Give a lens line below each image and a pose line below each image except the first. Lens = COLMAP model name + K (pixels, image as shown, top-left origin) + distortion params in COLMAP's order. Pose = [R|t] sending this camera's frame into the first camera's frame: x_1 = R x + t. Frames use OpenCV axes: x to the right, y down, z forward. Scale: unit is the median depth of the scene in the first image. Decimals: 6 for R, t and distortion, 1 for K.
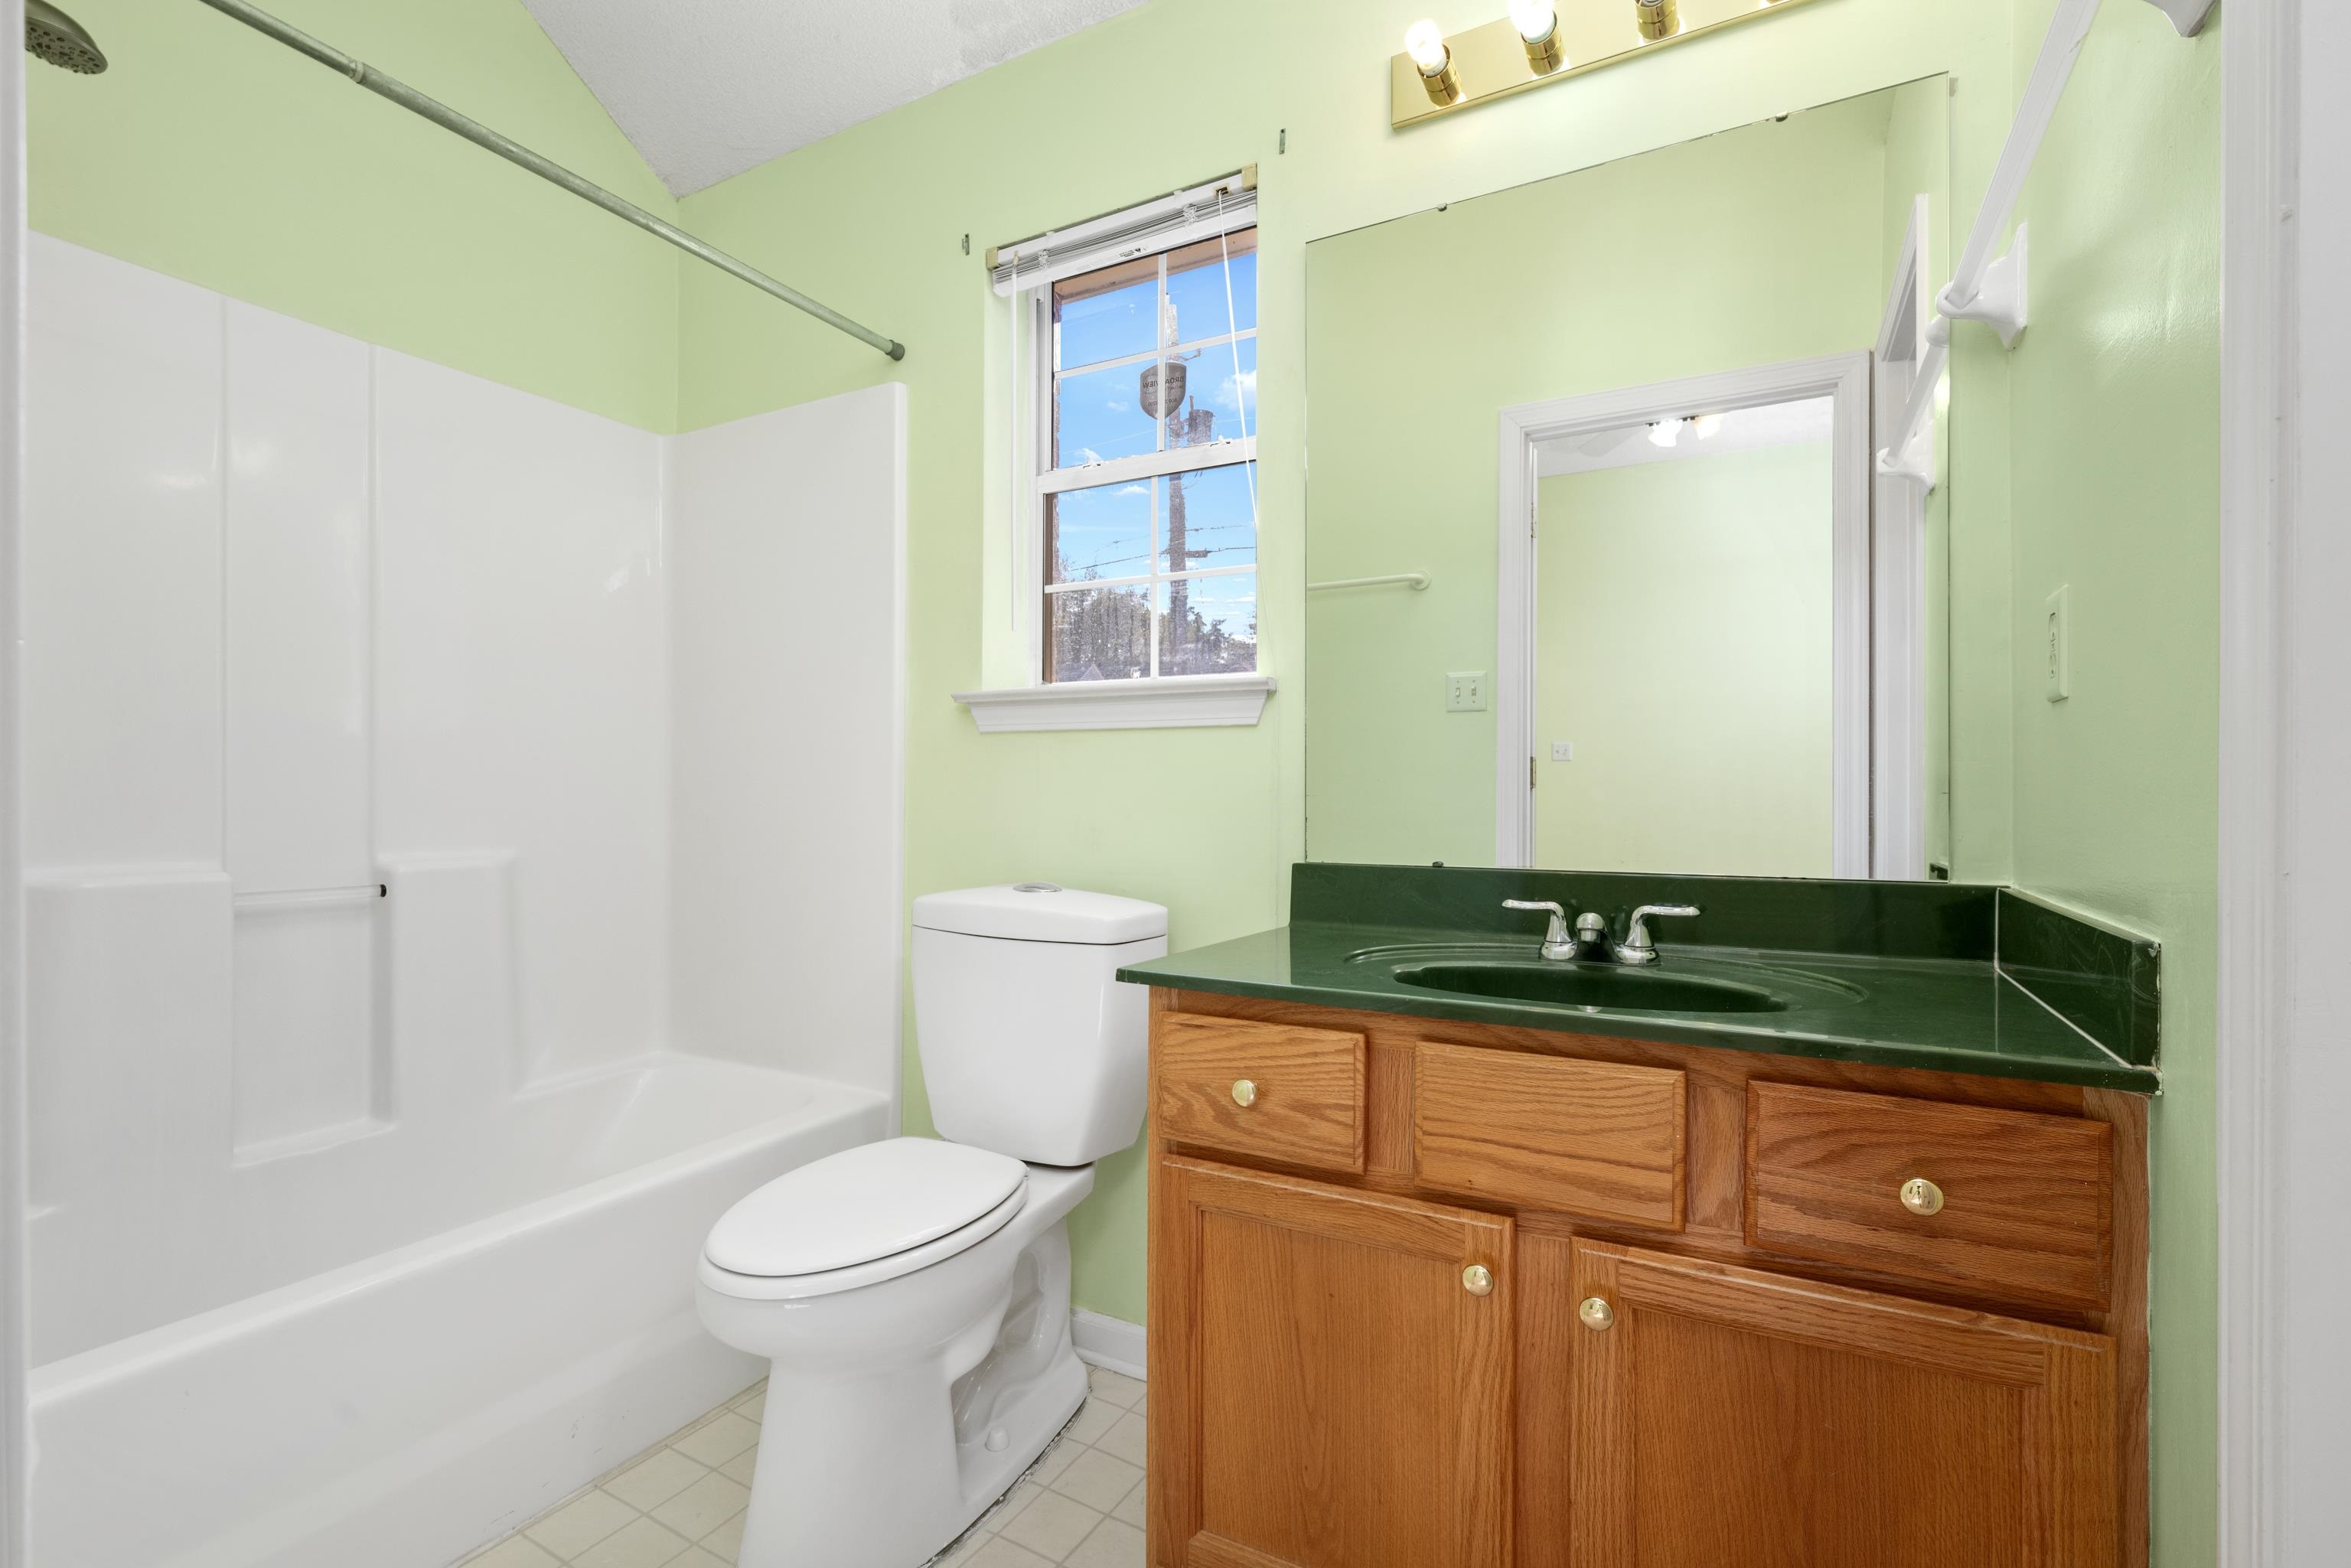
lens RADIAL K [[1062.8, 0, 1165.9], [0, 1062.8, 793.2], [0, 0, 1]] dist [-0.002141, -0.000330]
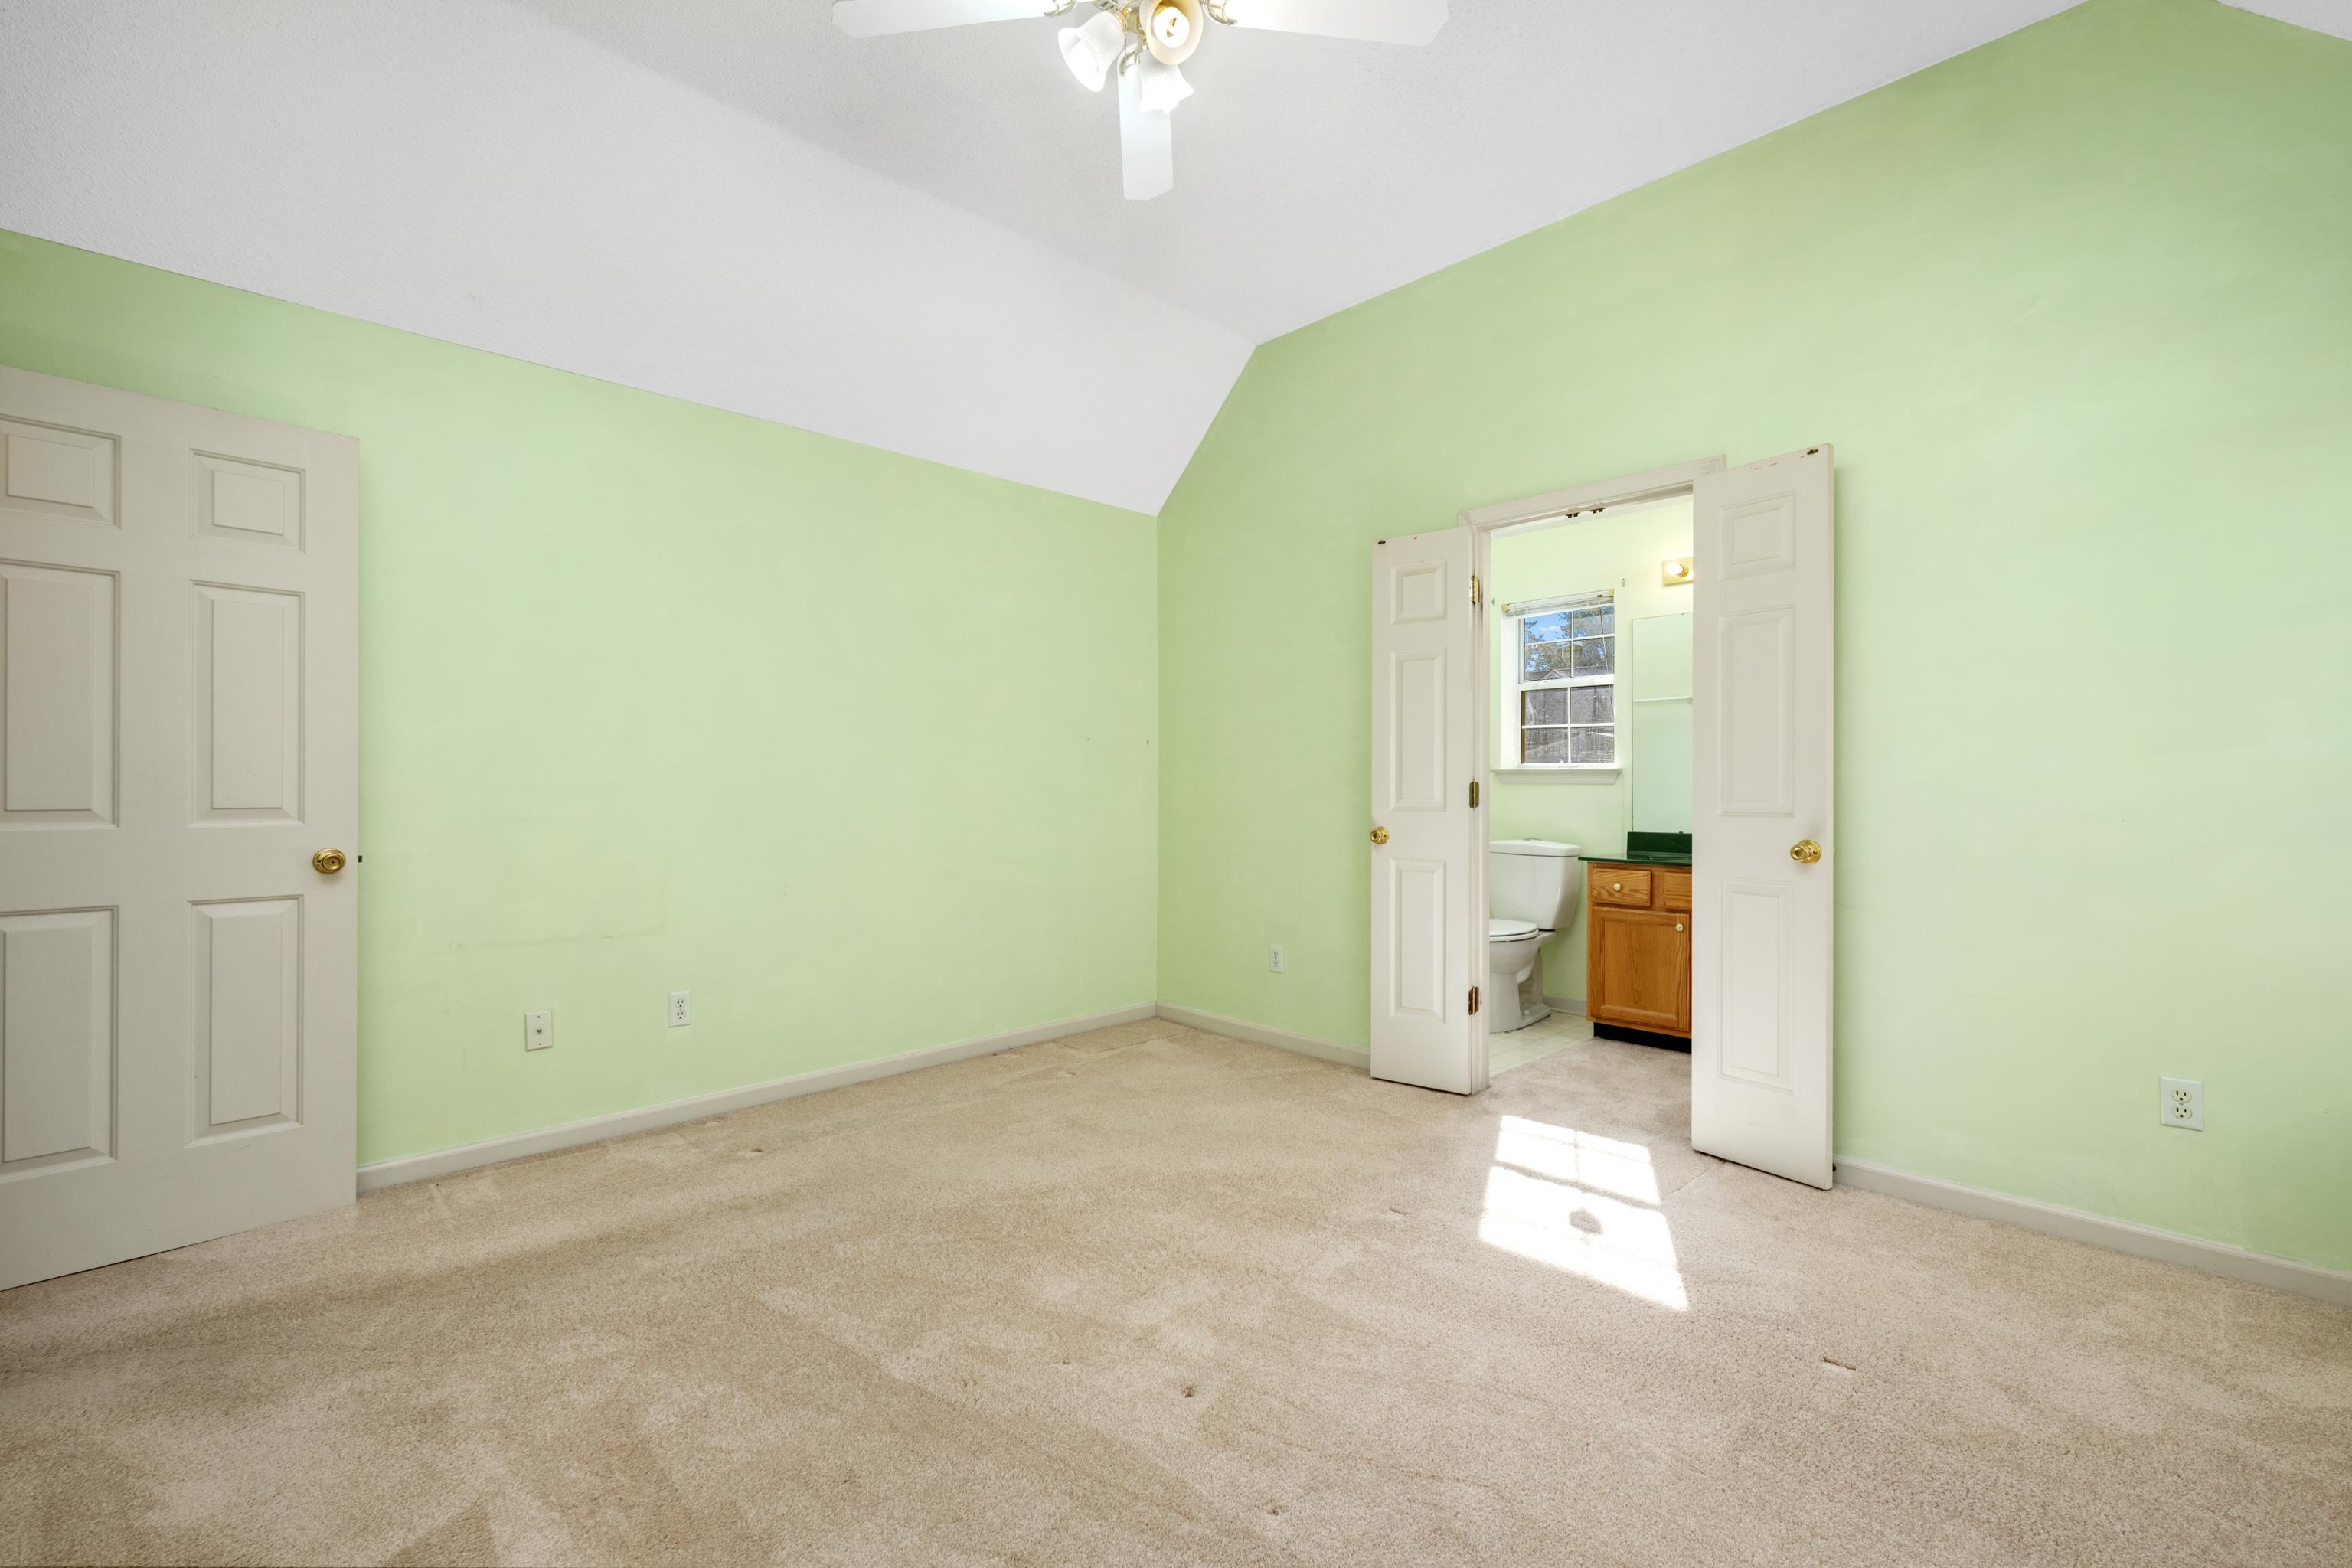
lens RADIAL K [[1006.5, 0, 1178.2], [0, 1006.5, 794.0], [0, 0, 1]] dist [-0.000437, 0.000356]
pose [[0.961569, 0.000384, -0.274564, -0.372628], [-0.000805, 0.999999, -0.001419, -0.039759], [0.274563, 0.001585, 0.961568, -2.420573]]
